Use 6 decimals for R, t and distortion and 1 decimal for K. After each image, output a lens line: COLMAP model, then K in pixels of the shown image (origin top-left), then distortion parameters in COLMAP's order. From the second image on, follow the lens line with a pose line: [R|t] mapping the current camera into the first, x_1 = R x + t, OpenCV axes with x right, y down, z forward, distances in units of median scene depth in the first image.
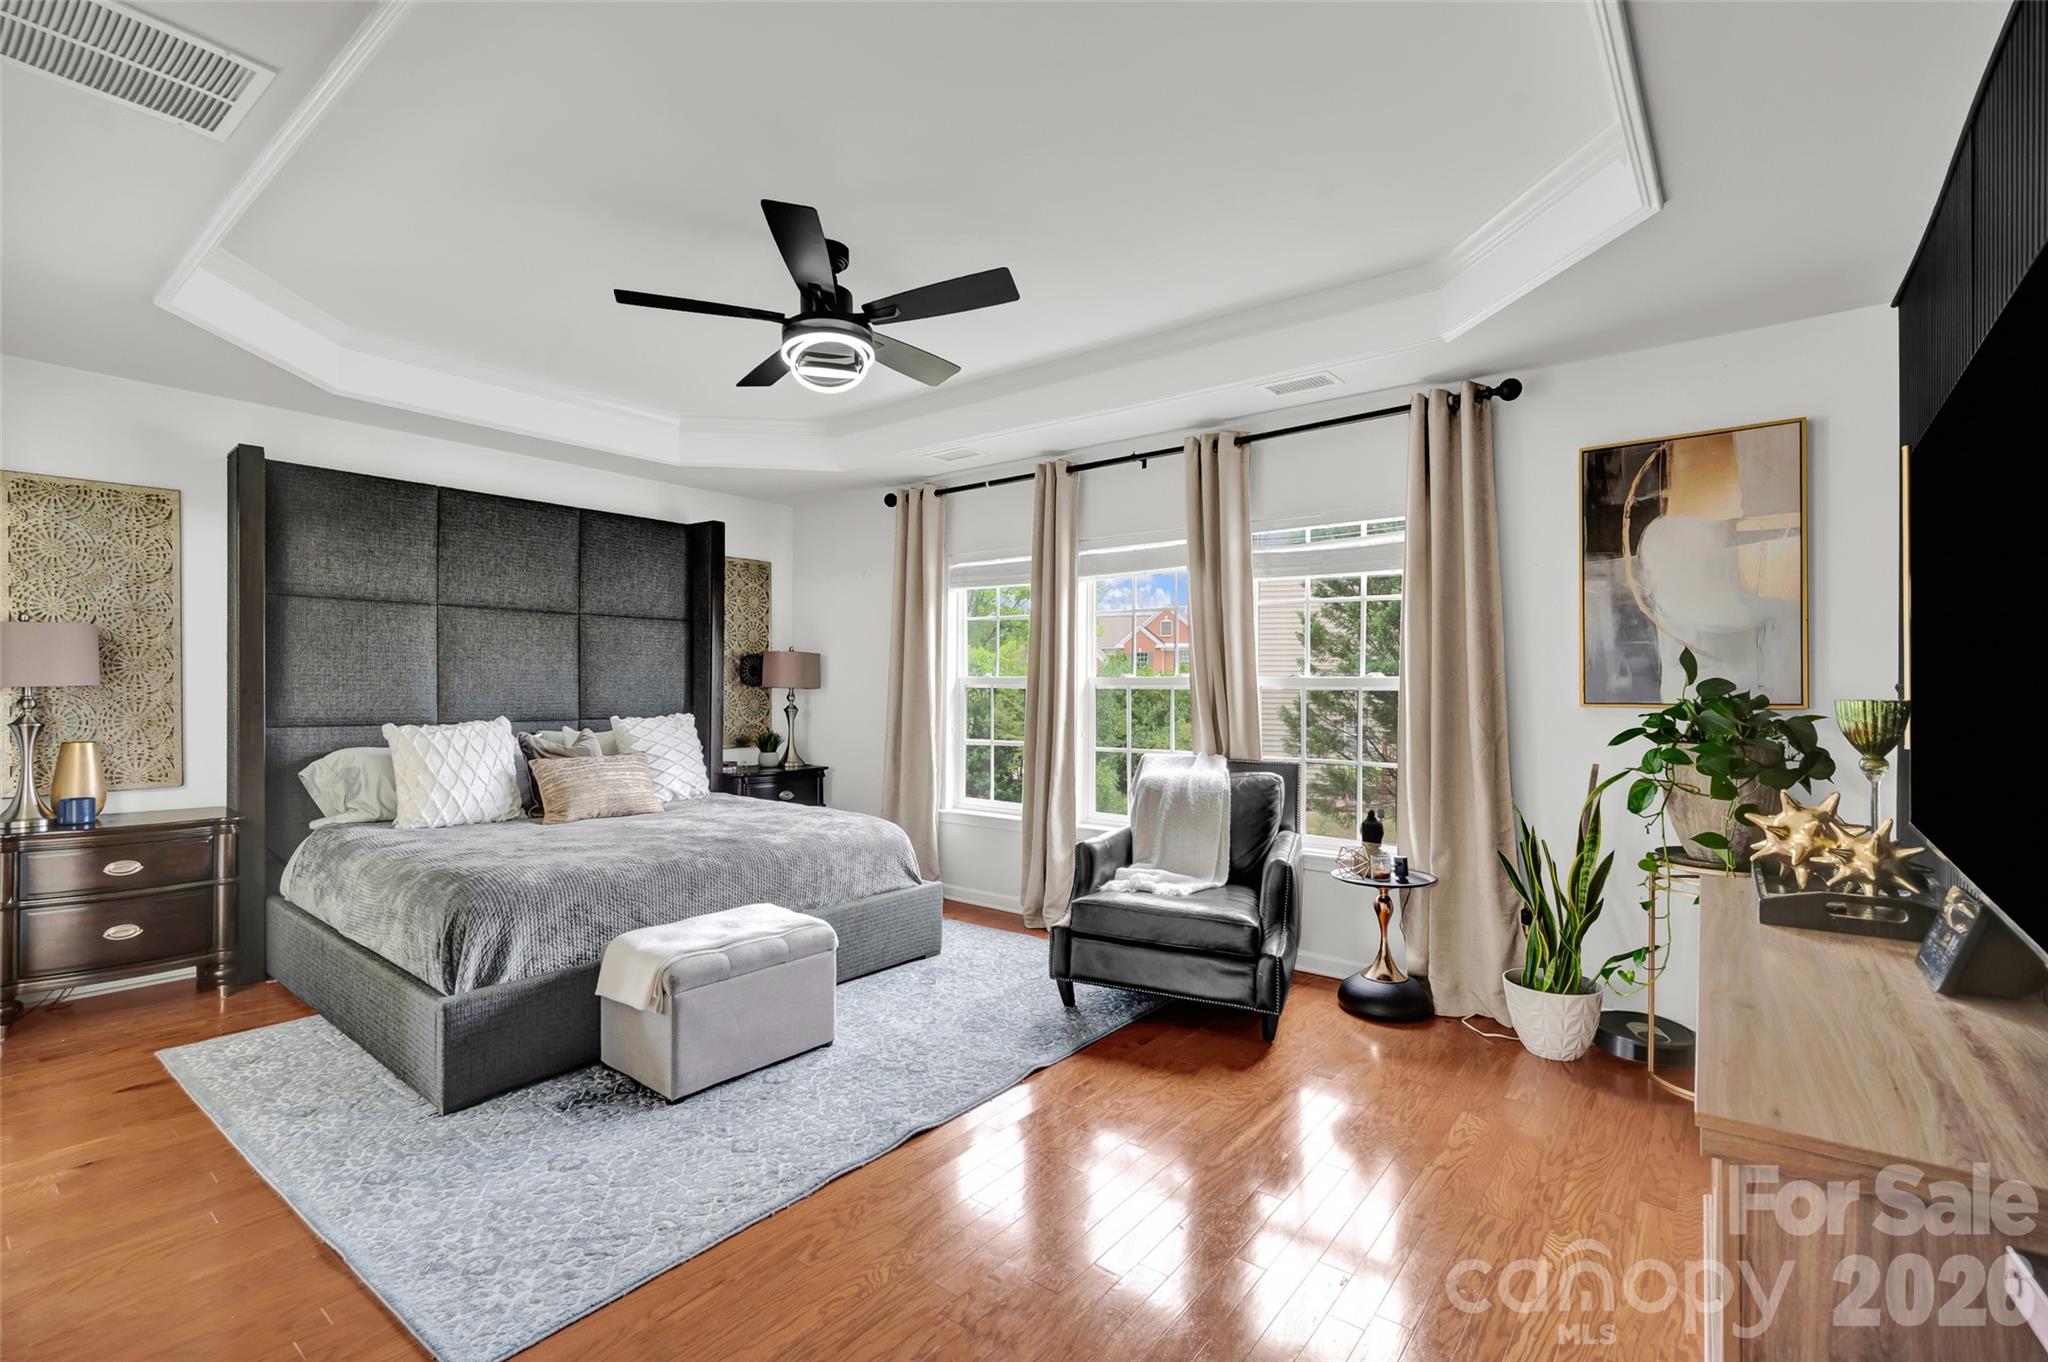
lens RADIAL K [[915.7, 0, 977.6], [0, 915.7, 681.5], [0, 0, 1]] dist [-0.000072, 0.000000]
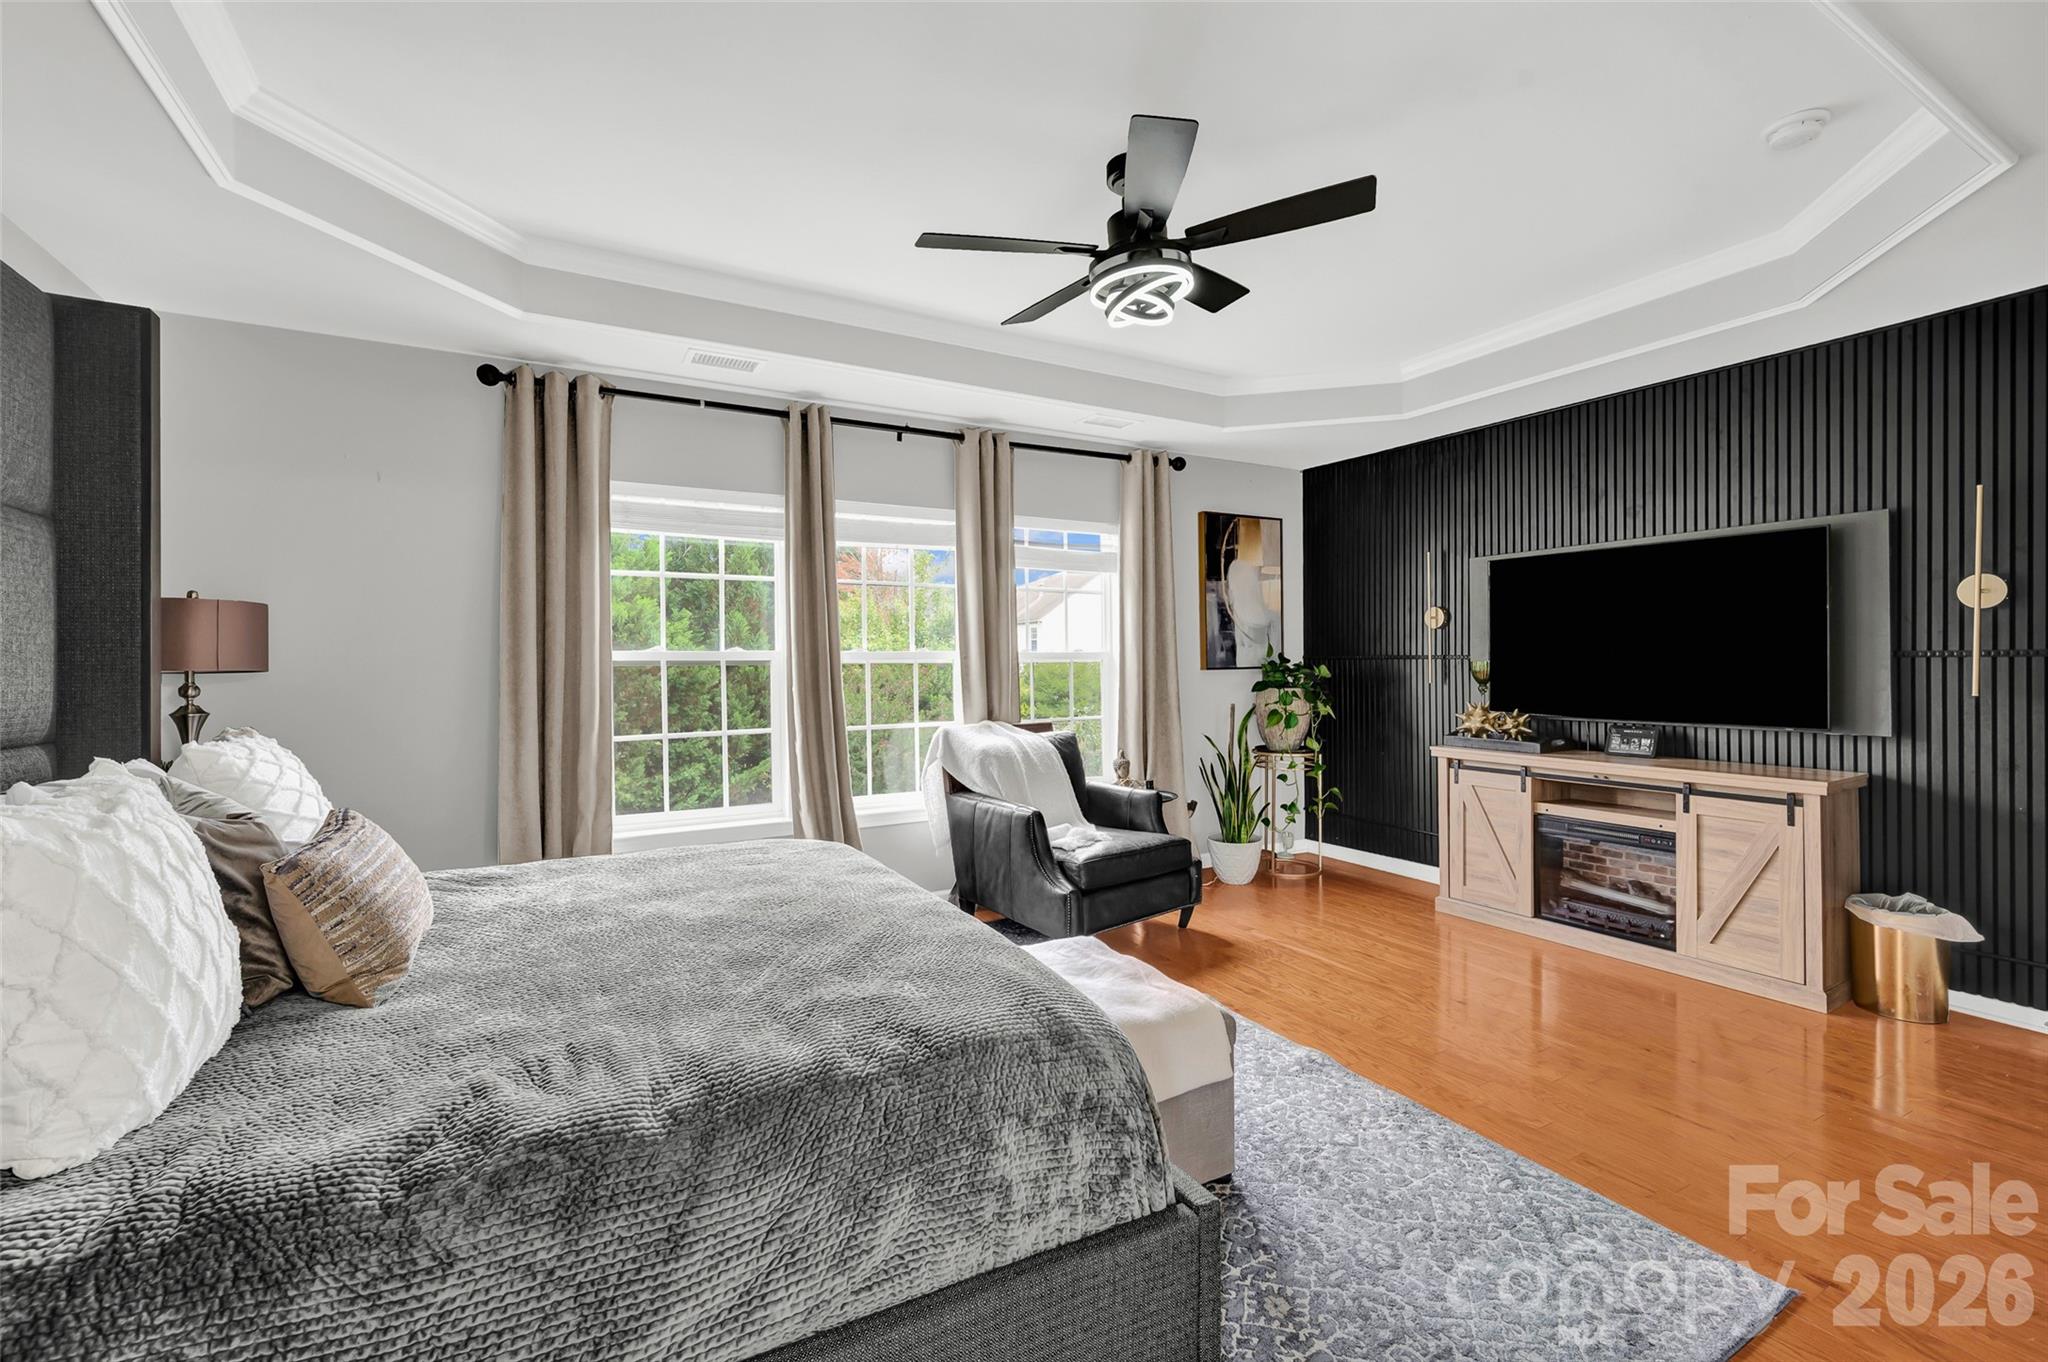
lens RADIAL K [[855.7, 0, 1020.0], [0, 855.7, 674.6], [0, 0, 1]] dist [0.001858, -0.002307]
pose [[0.375267, -0.024176, 0.926602, -0.678044], [0.003131, 0.999687, 0.024815, -0.002446], [-0.926912, -0.006411, 0.375225, 0.565043]]
